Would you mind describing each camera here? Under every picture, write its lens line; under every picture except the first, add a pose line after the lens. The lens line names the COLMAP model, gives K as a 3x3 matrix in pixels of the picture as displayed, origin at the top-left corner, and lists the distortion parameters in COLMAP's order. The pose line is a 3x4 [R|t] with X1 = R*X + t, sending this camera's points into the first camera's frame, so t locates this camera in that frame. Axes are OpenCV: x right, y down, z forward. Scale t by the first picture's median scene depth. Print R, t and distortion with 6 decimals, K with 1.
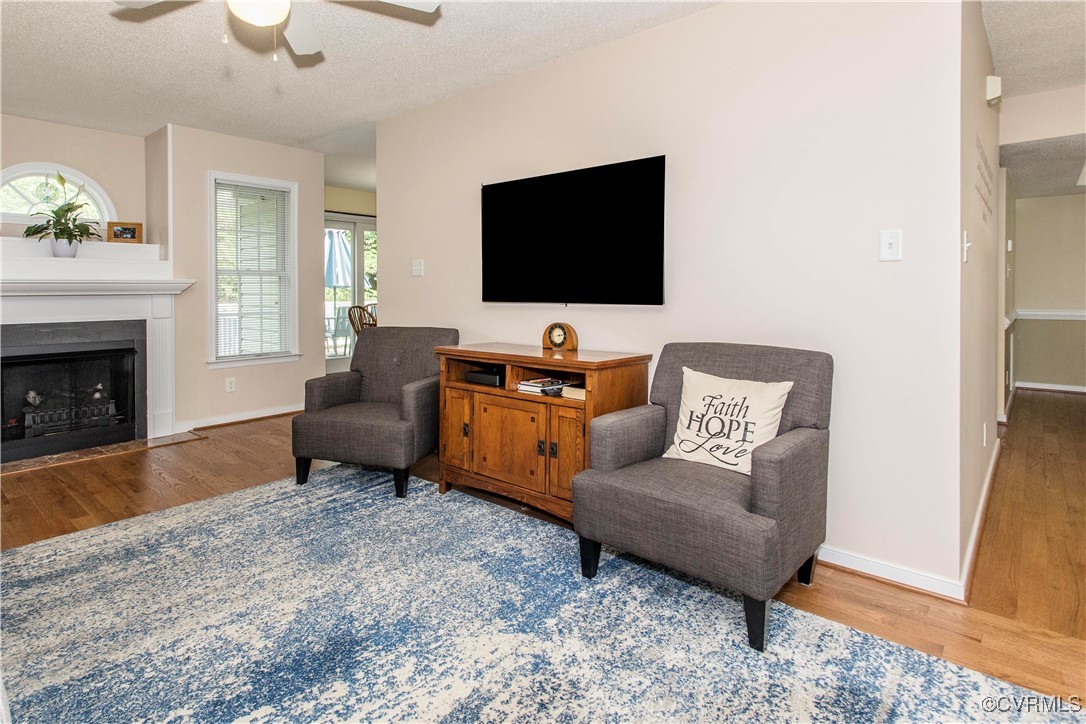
lens RADIAL K [[573.6, 0, 508.5], [0, 573.6, 293.9], [0, 0, 1]] dist [-0.002612, 0.000471]
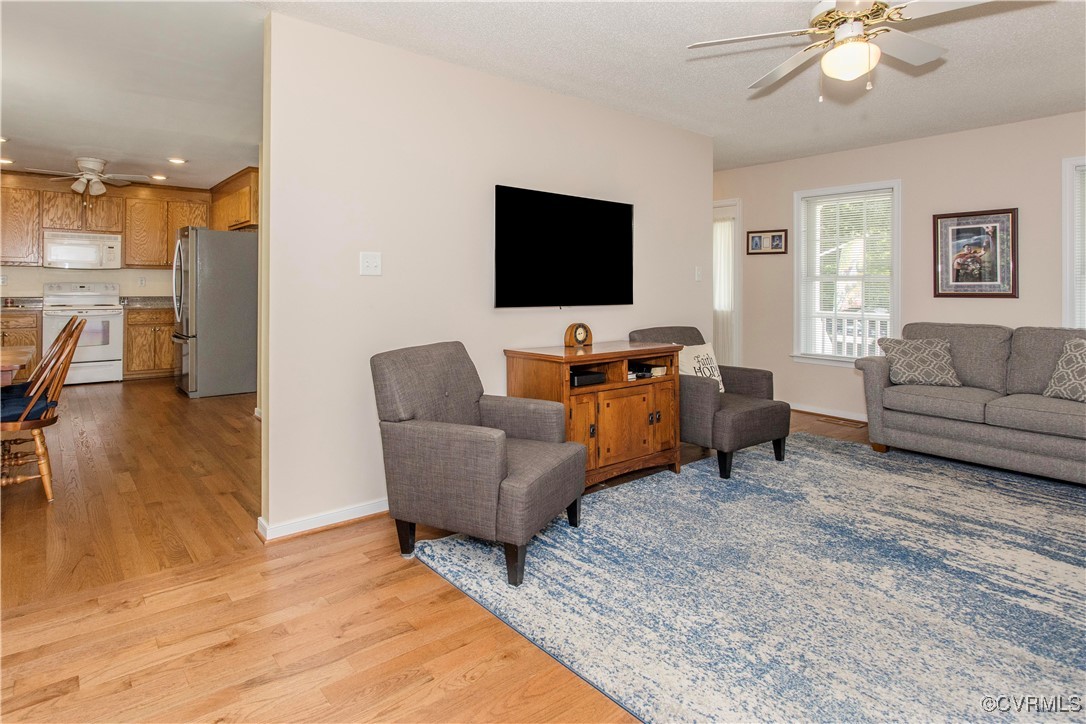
lens RADIAL K [[541.9, 0, 534.4], [0, 541.9, 282.1], [0, 0, 1]] dist [-0.003078, 0.000116]
pose [[0.196332, 0.007975, 0.980505, -0.571569], [0.002919, 0.999958, -0.008717, -0.013610], [-0.980533, 0.004573, 0.196301, 0.488641]]
